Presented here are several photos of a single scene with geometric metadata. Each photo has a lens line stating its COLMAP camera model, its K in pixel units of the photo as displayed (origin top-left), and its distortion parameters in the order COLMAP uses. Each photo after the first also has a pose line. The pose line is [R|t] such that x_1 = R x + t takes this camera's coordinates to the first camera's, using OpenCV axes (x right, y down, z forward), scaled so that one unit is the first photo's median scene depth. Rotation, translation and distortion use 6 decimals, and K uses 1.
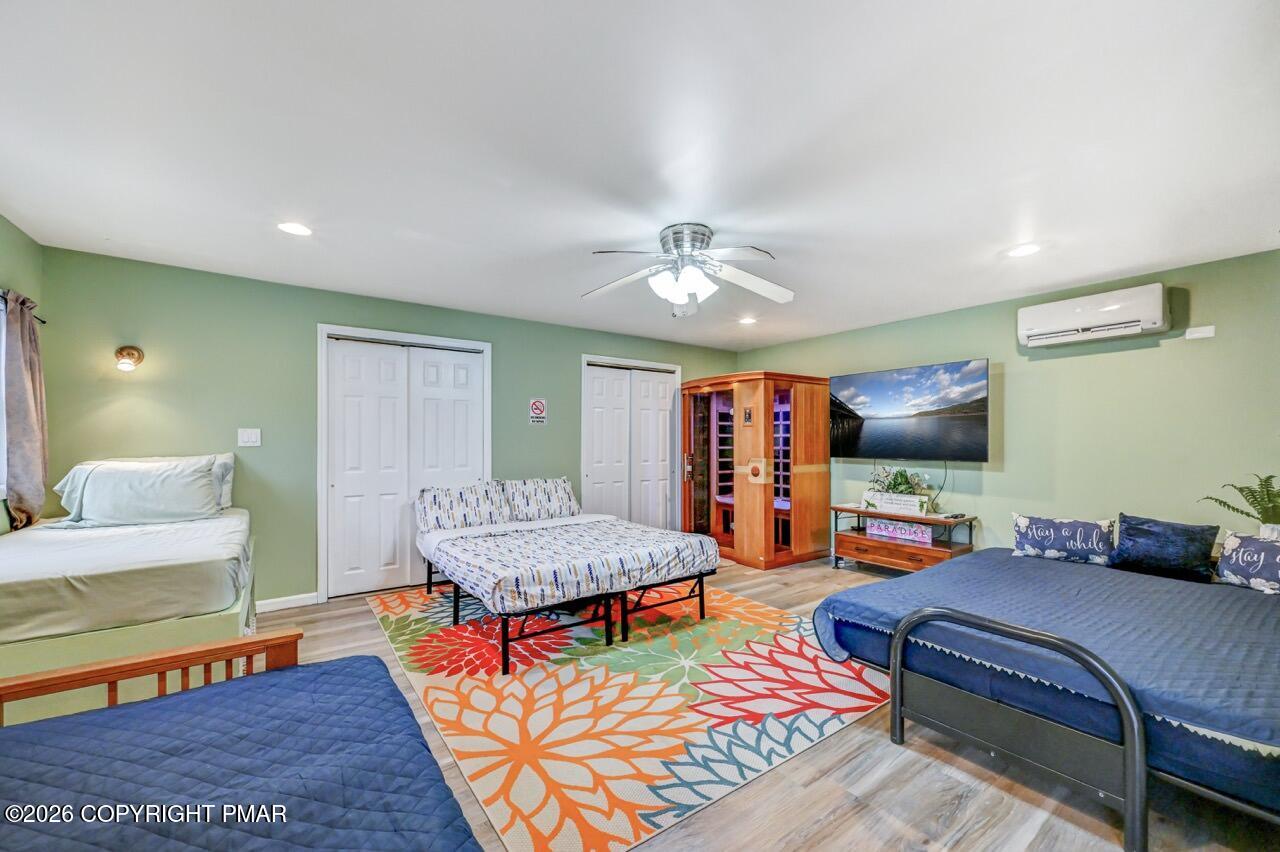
lens RADIAL K [[504.8, 0, 640.0], [0, 504.8, 439.5], [0, 0, 1]] dist [-0.001562, -0.000176]
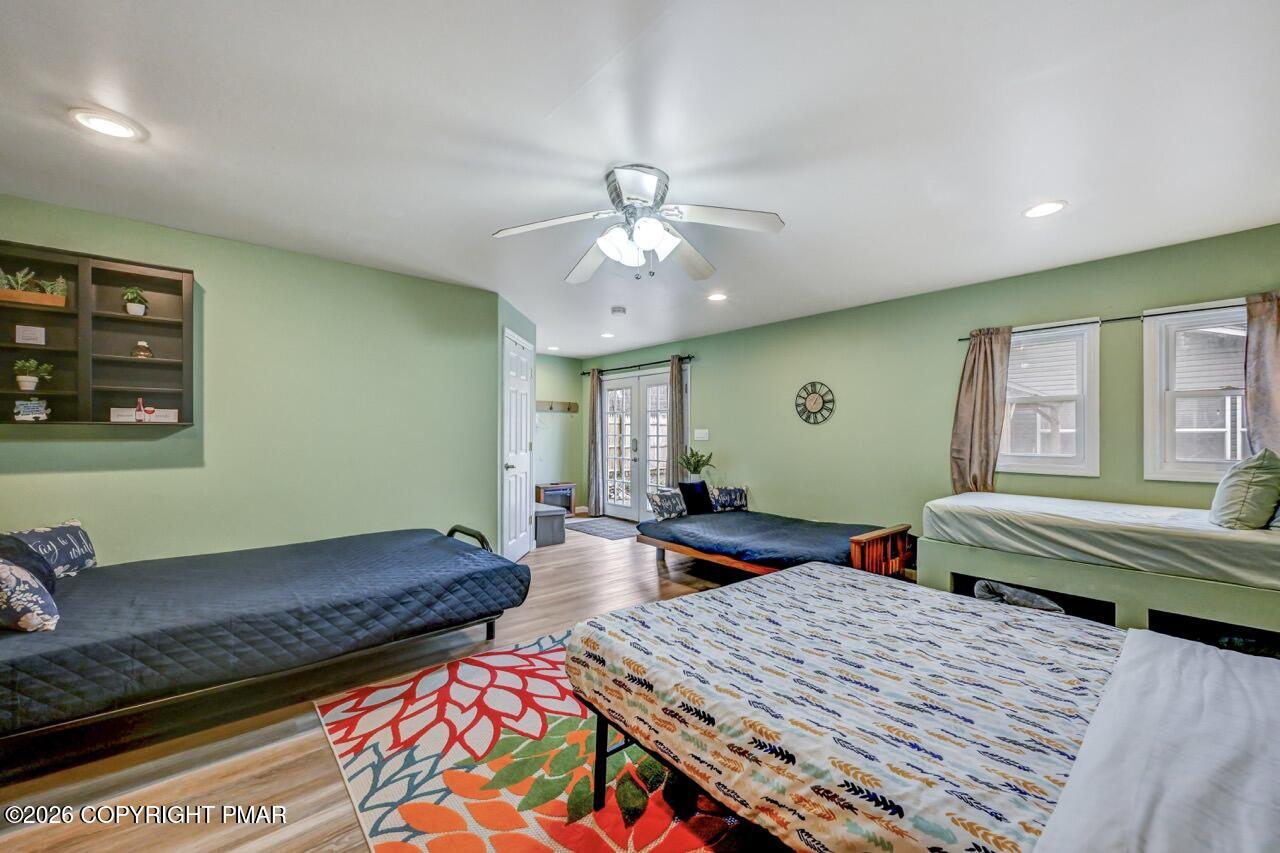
lens RADIAL K [[499.8, 0, 645.0], [0, 499.8, 433.0], [0, 0, 1]] dist [-0.001034, -0.000040]
pose [[-0.995131, -0.003368, -0.098506, 0.142356], [-0.002792, 0.999978, -0.005979, 0.013541], [0.098524, -0.005675, -0.995119, 1.640451]]
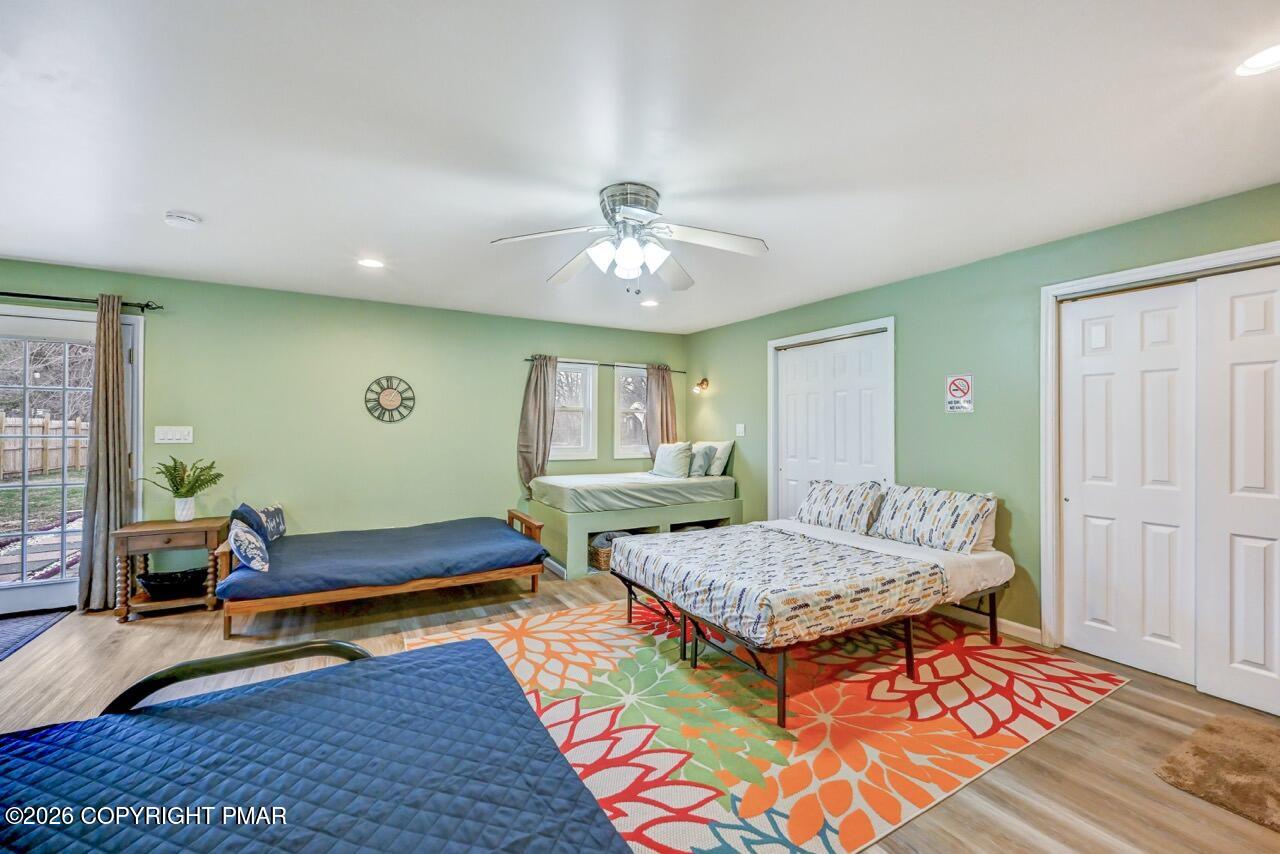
lens RADIAL K [[518.5, 0, 641.8], [0, 518.5, 425.4], [0, 0, 1]] dist [0.000882, 0.000224]
pose [[-0.093097, -0.005144, -0.995644, 0.867499], [-0.002146, 0.999985, -0.004965, -0.011001], [0.995655, 0.001674, -0.093107, 0.993961]]
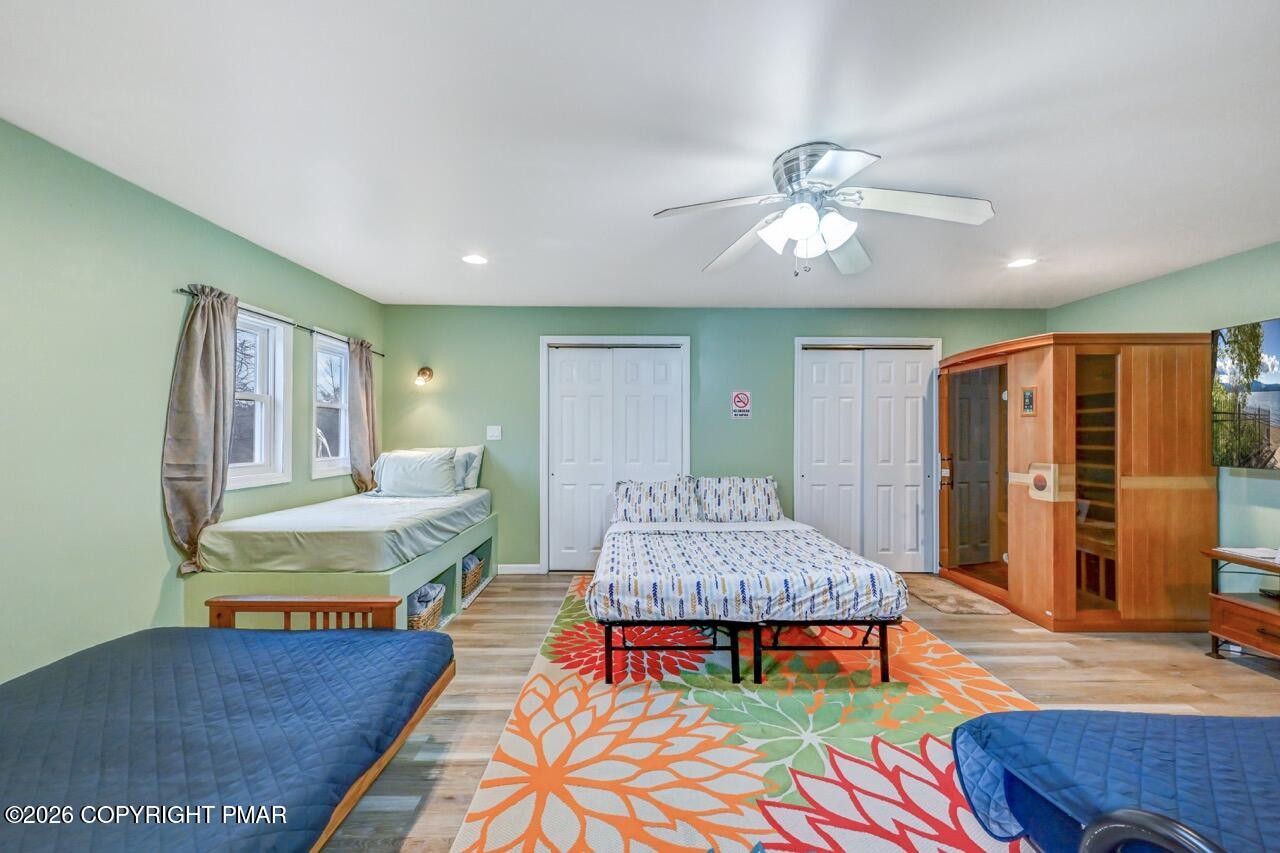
lens RADIAL K [[499.8, 0, 645.0], [0, 499.8, 433.0], [0, 0, 1]] dist [-0.001034, -0.000040]
pose [[0.817662, 0.000705, -0.575699, 0.286339], [0.000065, 0.999999, 0.001318, -0.006267], [0.575699, -0.001115, 0.817661, 0.233491]]
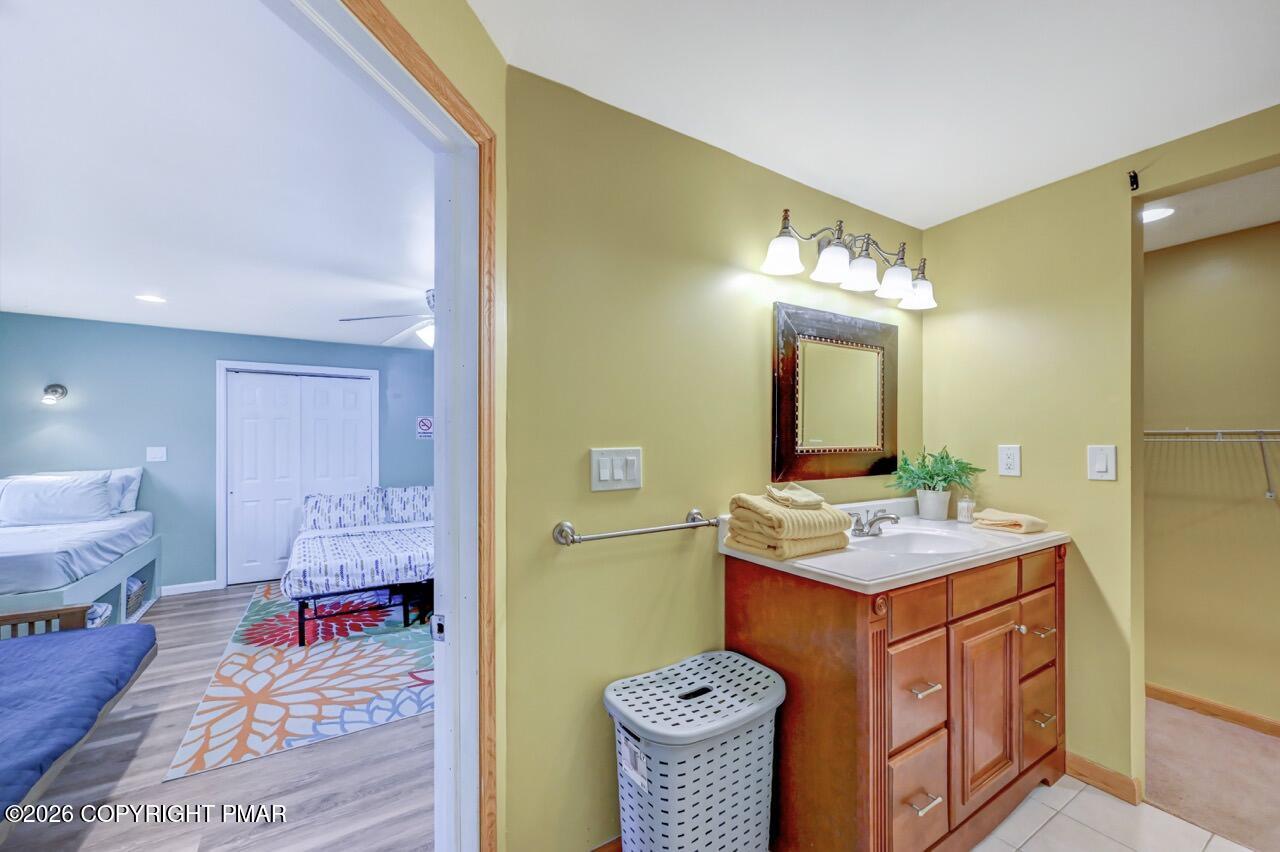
lens RADIAL K [[502.0, 0, 641.7], [0, 502.0, 436.8], [0, 0, 1]] dist [-0.001000, -0.000137]
pose [[0.997704, -0.001410, -0.067714, 0.581827], [0.001210, 0.999995, -0.002996, -0.048493], [0.067718, 0.002908, 0.997700, -0.175015]]
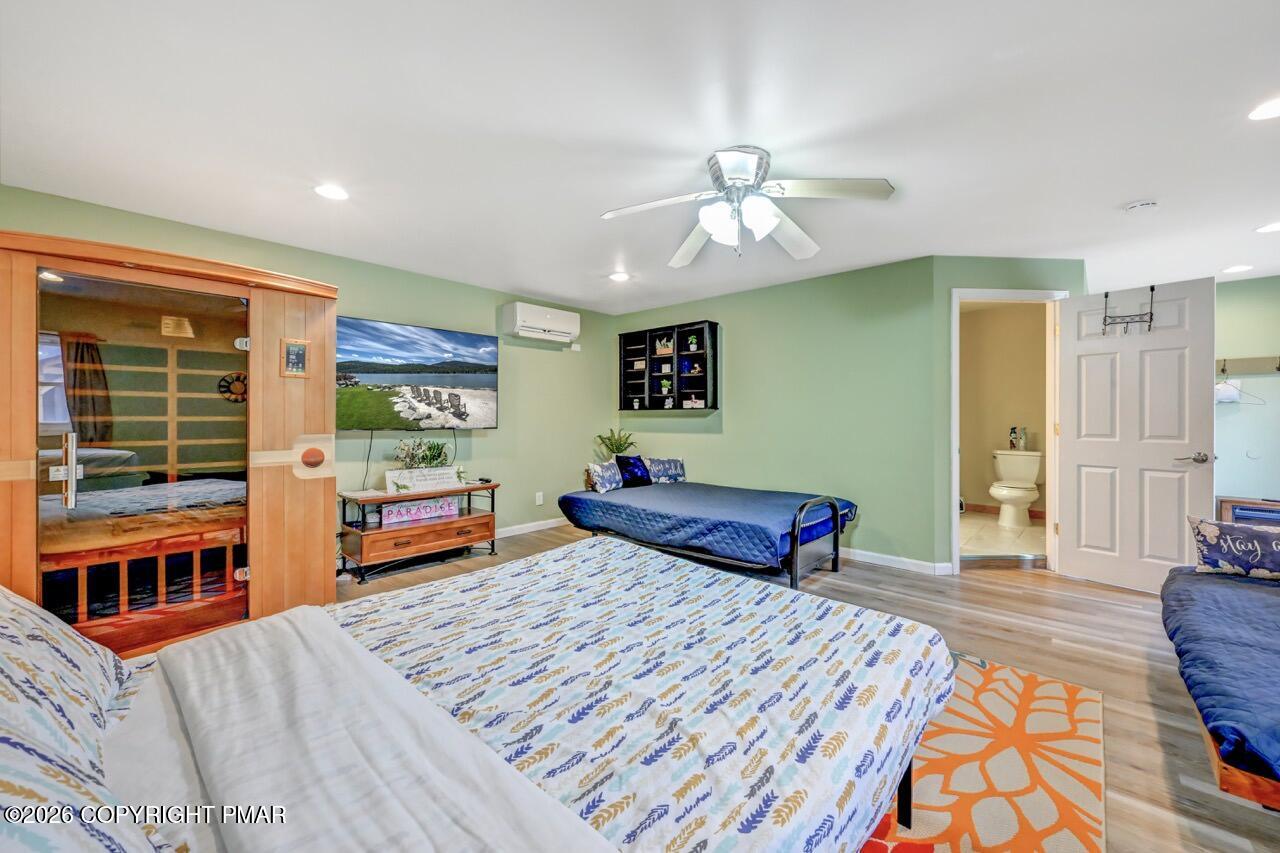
lens RADIAL K [[508.6, 0, 637.1], [0, 508.6, 421.7], [0, 0, 1]] dist [-0.001152, -0.000101]
pose [[-0.203502, -0.005705, 0.979058, -0.637272], [-0.003536, 0.999981, 0.005092, 0.029199], [-0.979068, -0.002425, -0.203518, 1.203721]]
